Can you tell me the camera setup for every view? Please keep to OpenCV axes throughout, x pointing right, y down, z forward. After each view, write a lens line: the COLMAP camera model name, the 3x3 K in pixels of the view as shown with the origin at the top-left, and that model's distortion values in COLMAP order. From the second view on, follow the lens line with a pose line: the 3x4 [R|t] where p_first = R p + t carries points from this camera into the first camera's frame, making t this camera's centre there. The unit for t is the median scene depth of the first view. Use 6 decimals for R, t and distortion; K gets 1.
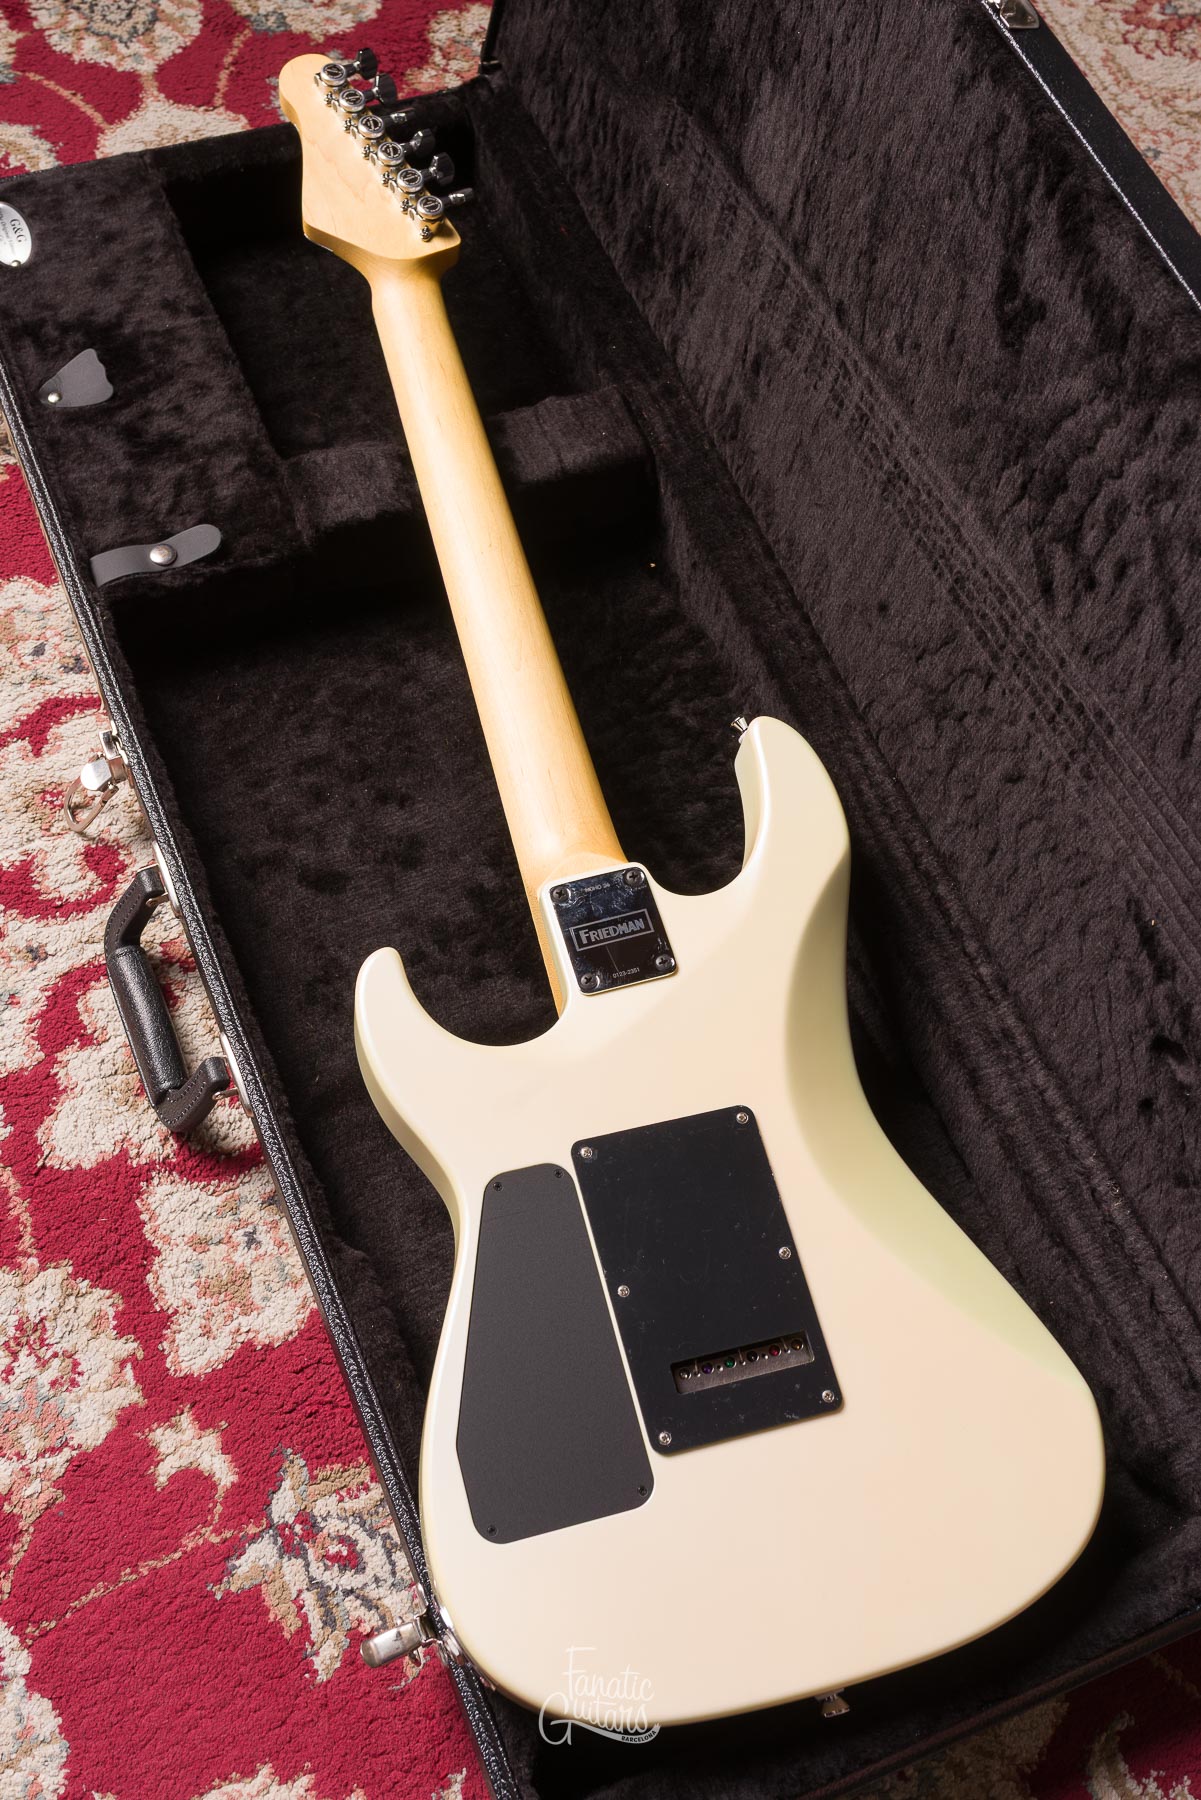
lens RADIAL K [[1921.6, 0, 597.5], [0, 1921.6, 883.5], [0, 0, 1]] dist [0.003330, -0.010685]
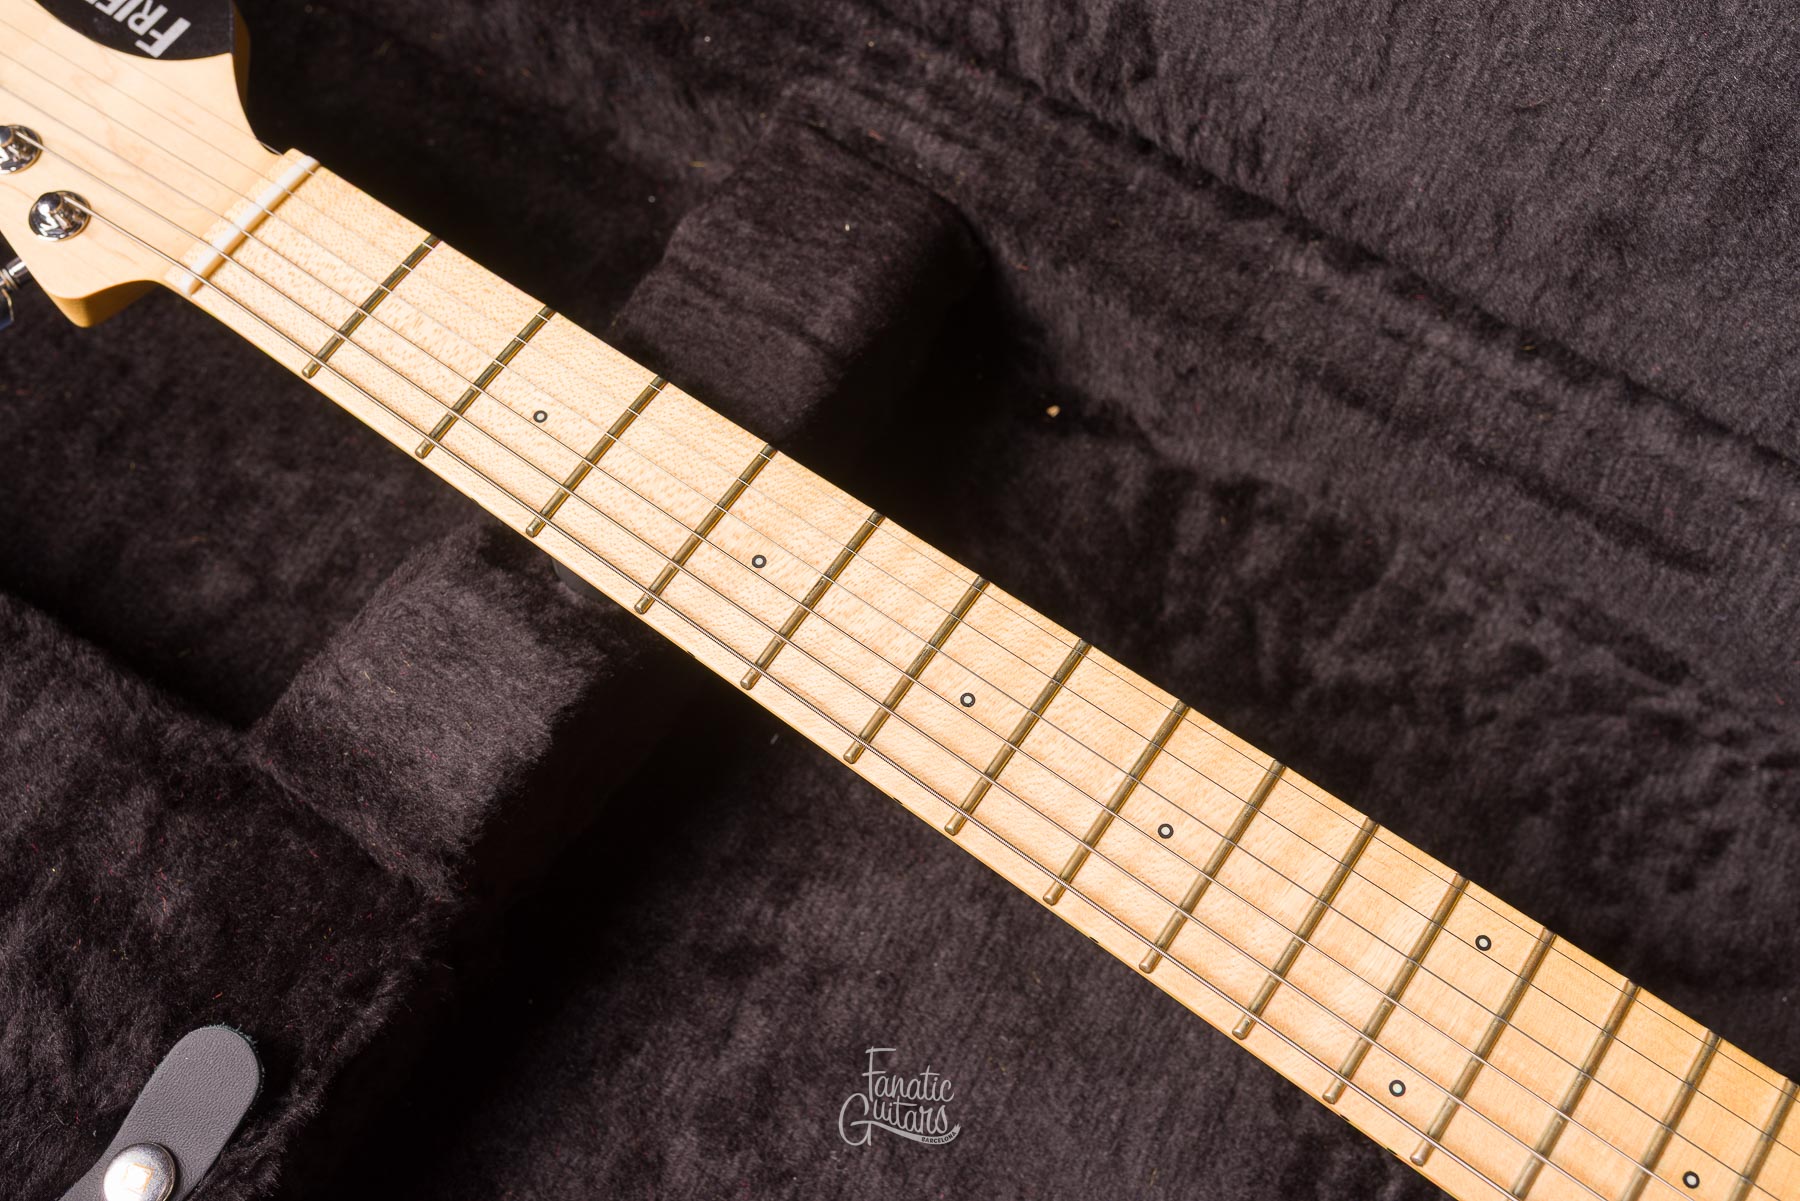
lens RADIAL K [[1790.2, 0, 900.6], [0, 1790.2, 598.2], [0, 0, 1]] dist [0.006067, -0.007081]
pose [[0.804464, -0.571021, 0.163626, -0.111924], [0.548849, 0.819900, 0.162876, -0.256267], [-0.227162, -0.041222, 0.972984, 0.695906]]
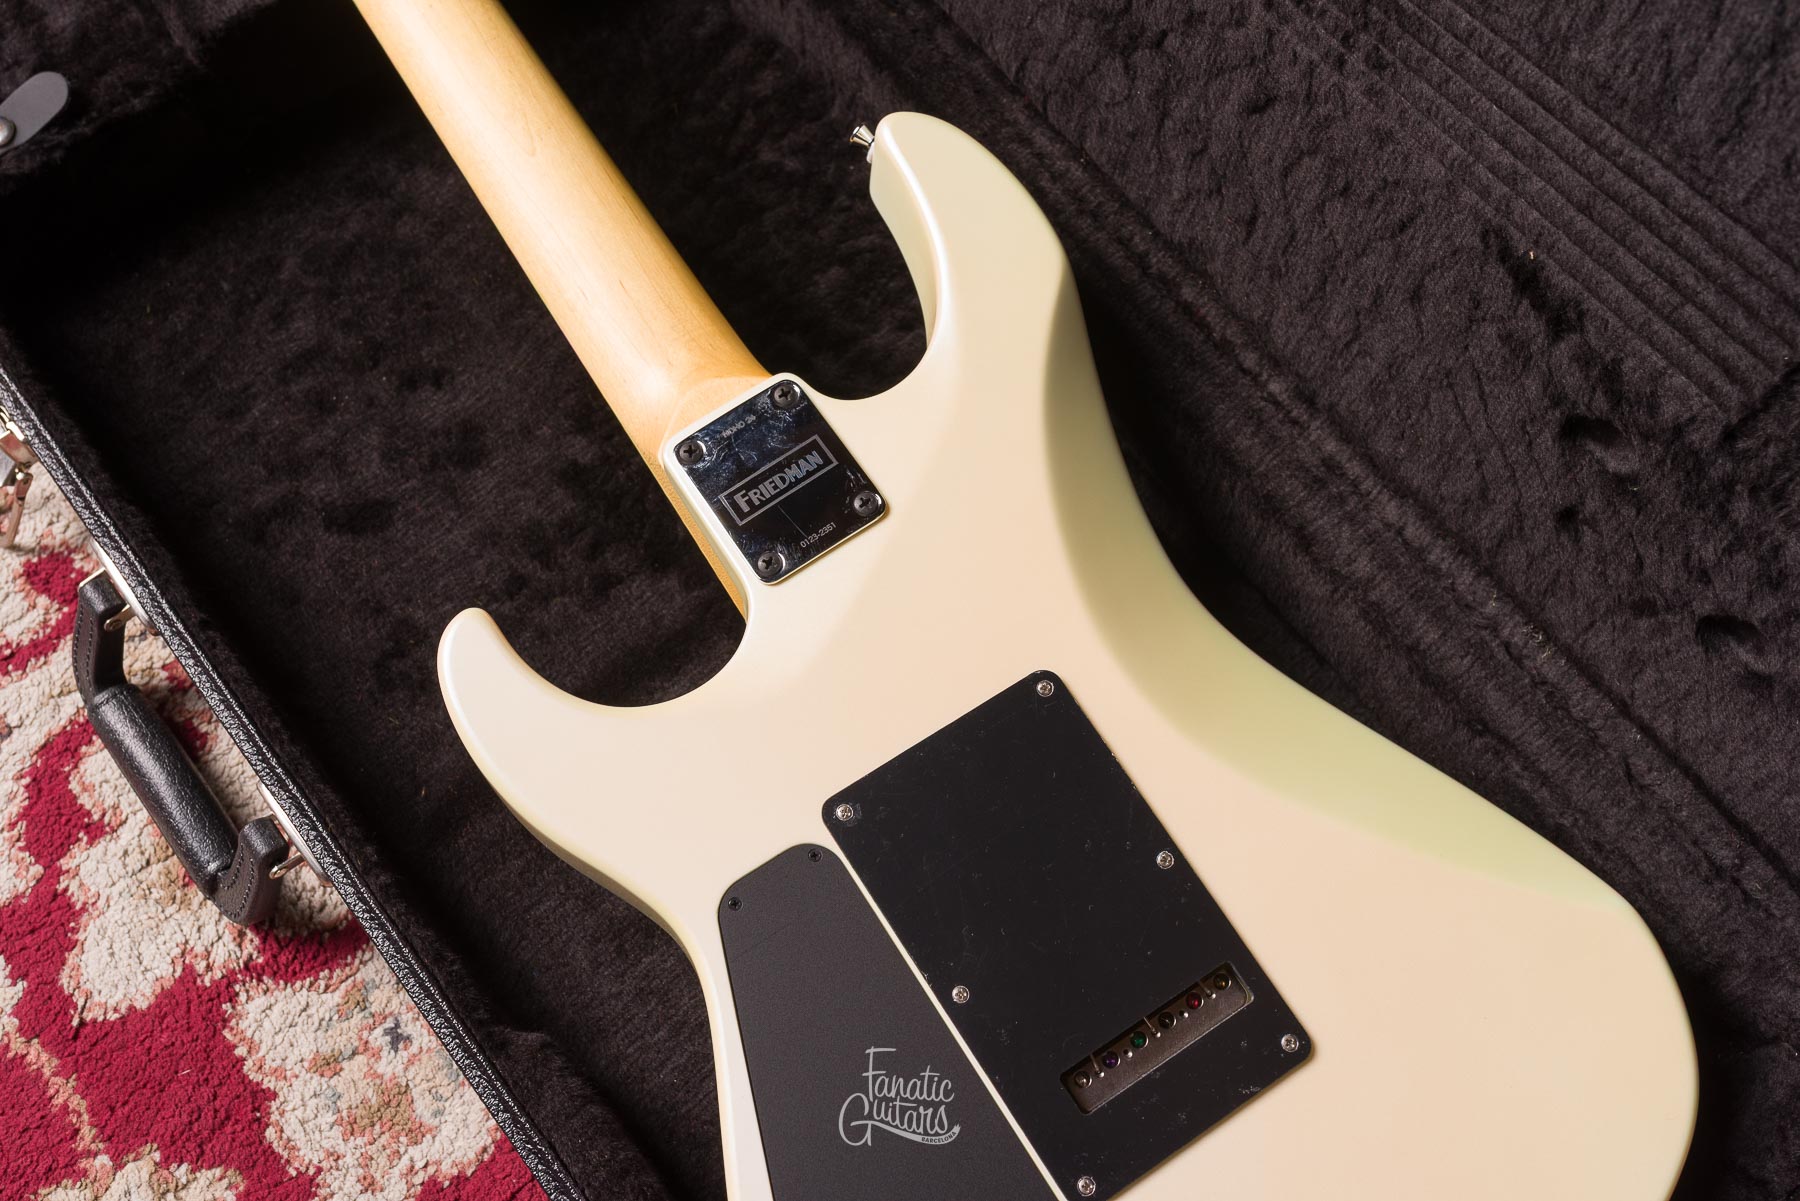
lens RADIAL K [[1753.9, 0, 903.5], [0, 1753.9, 595.8], [0, 0, 1]] dist [0.002239, -0.001097]
pose [[0.959545, -0.280165, 0.027965, 0.027839], [0.273754, 0.951560, 0.139973, -0.010298], [-0.065825, -0.126655, 0.989760, 0.351260]]
